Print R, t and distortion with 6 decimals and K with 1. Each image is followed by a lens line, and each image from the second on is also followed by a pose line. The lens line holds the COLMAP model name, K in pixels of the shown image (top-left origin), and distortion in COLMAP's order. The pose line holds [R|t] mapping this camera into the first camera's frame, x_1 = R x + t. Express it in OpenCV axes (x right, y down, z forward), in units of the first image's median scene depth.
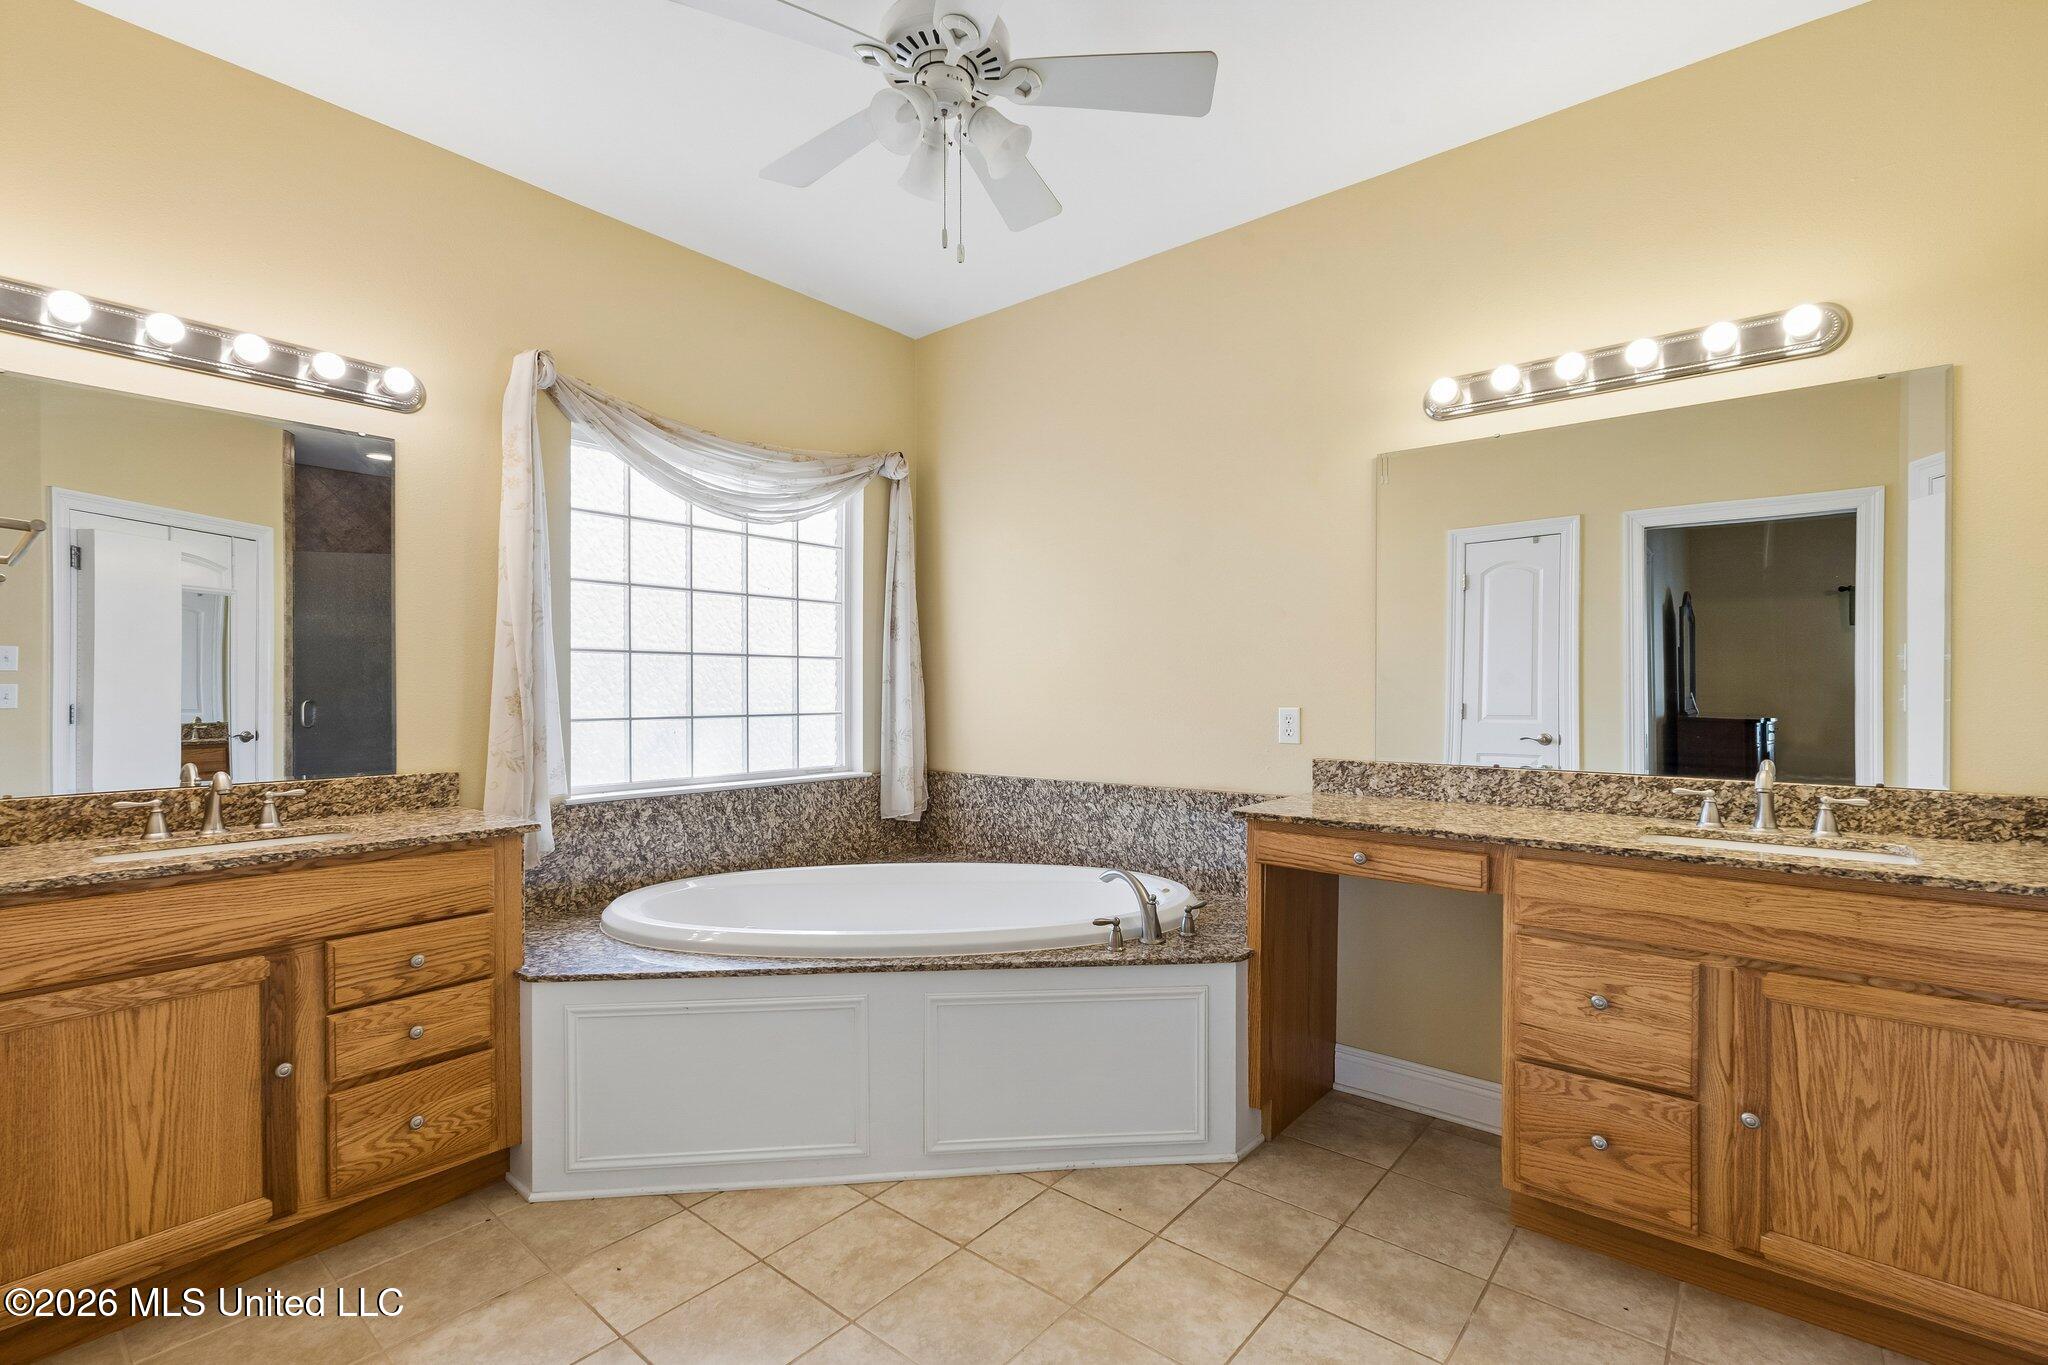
lens RADIAL K [[913.0, 0, 1025.9], [0, 913.0, 682.5], [0, 0, 1]] dist [0.005090, 0.000561]
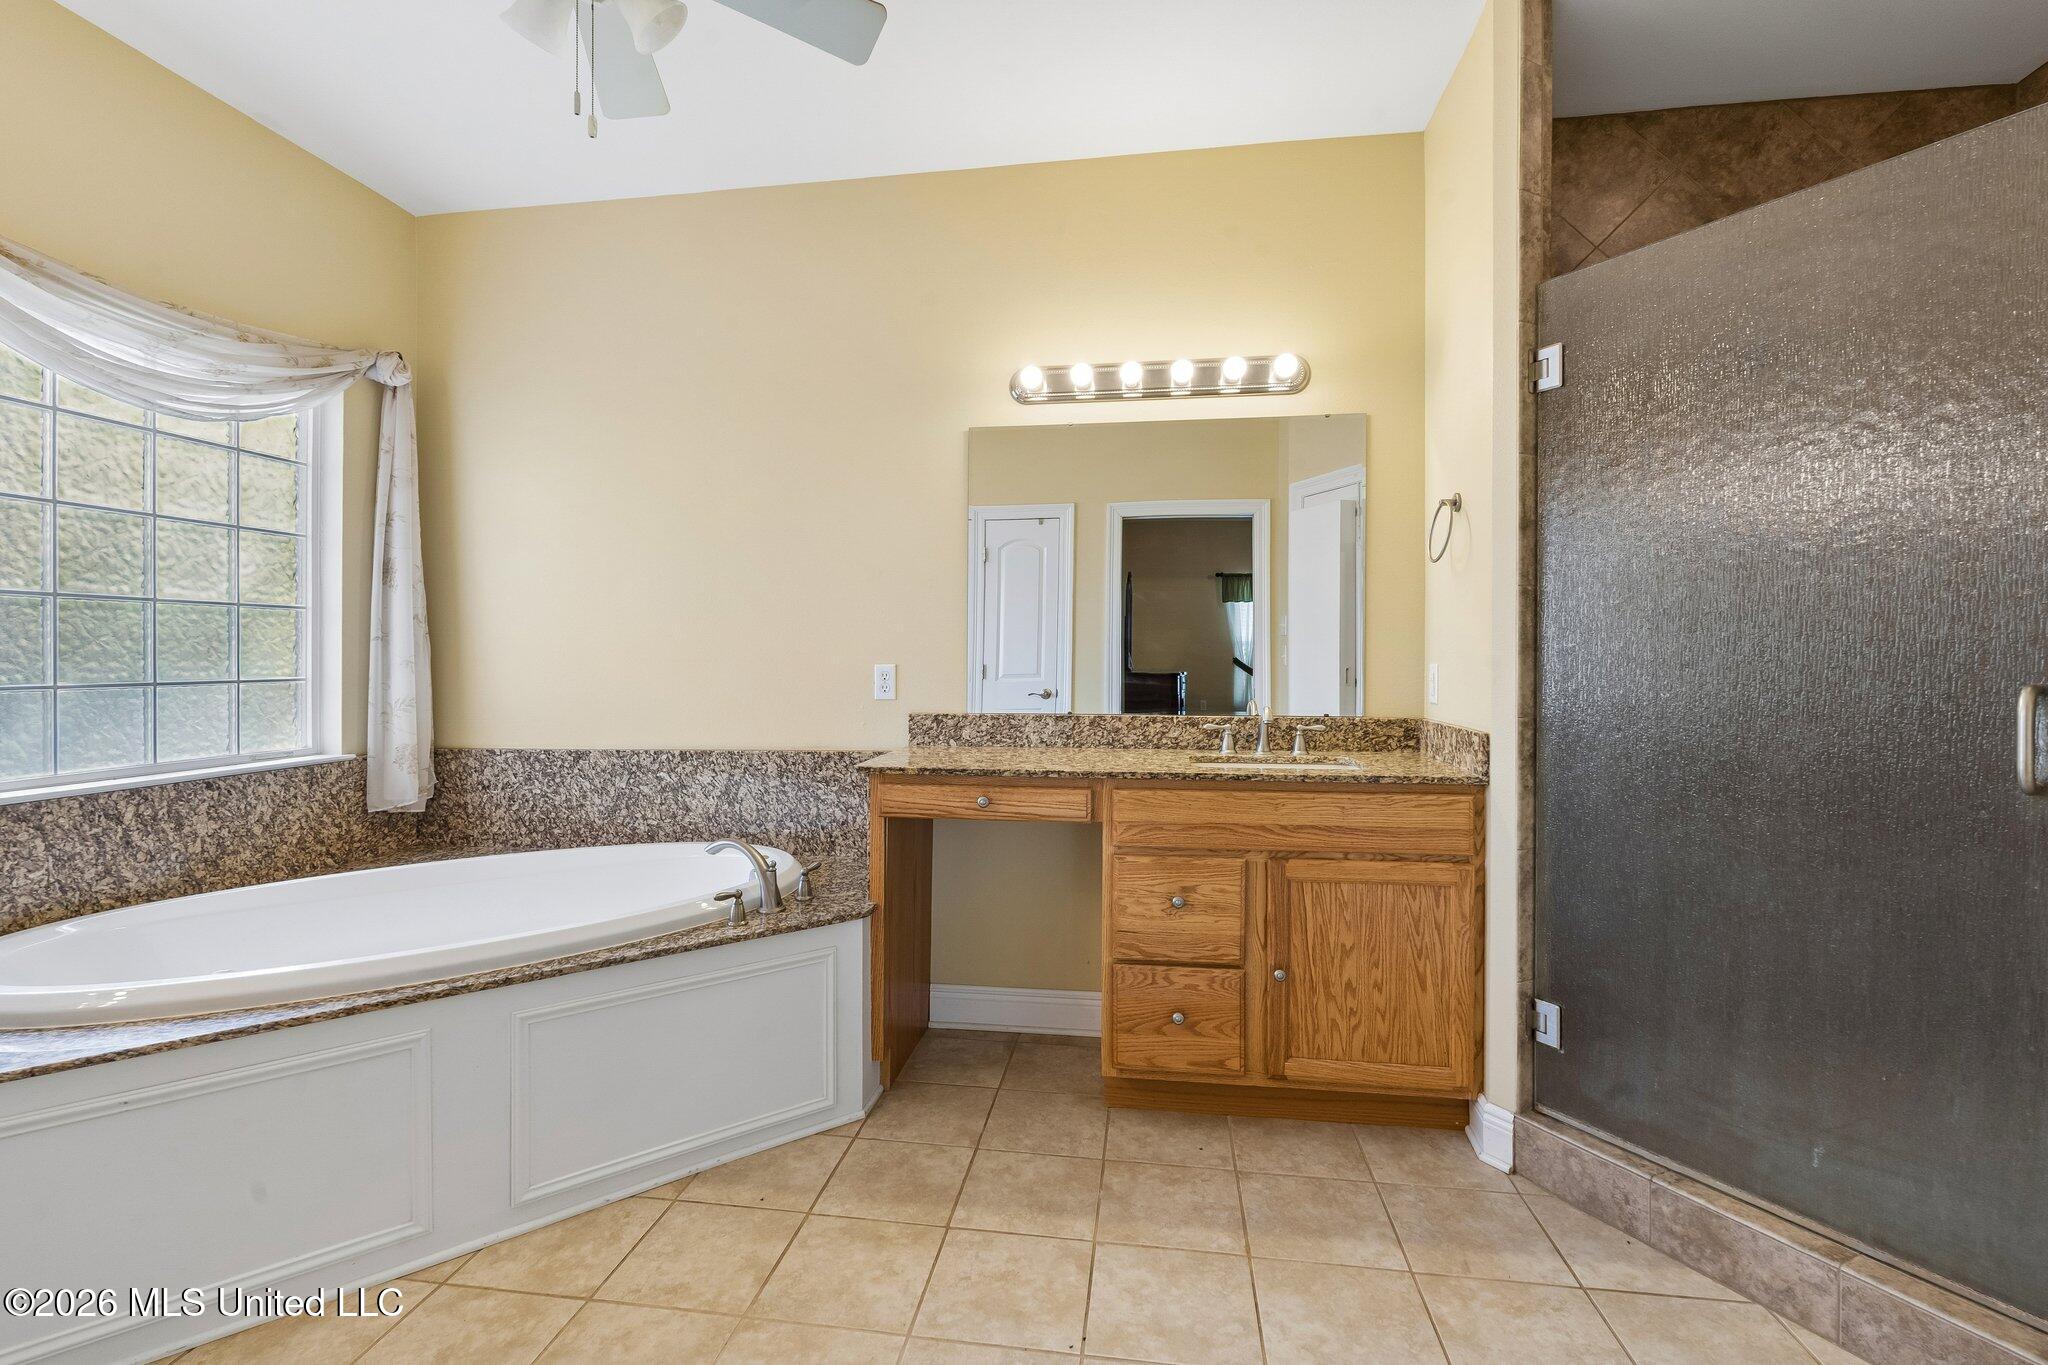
lens RADIAL K [[913.0, 0, 1001.7], [0, 913.0, 648.5], [0, 0, 1]] dist [0.005090, 0.000561]
pose [[0.860582, 0.001941, 0.509308, -0.148737], [-0.001361, 0.999998, -0.001511, 0.013044], [-0.509310, 0.000607, 0.860583, 0.064034]]
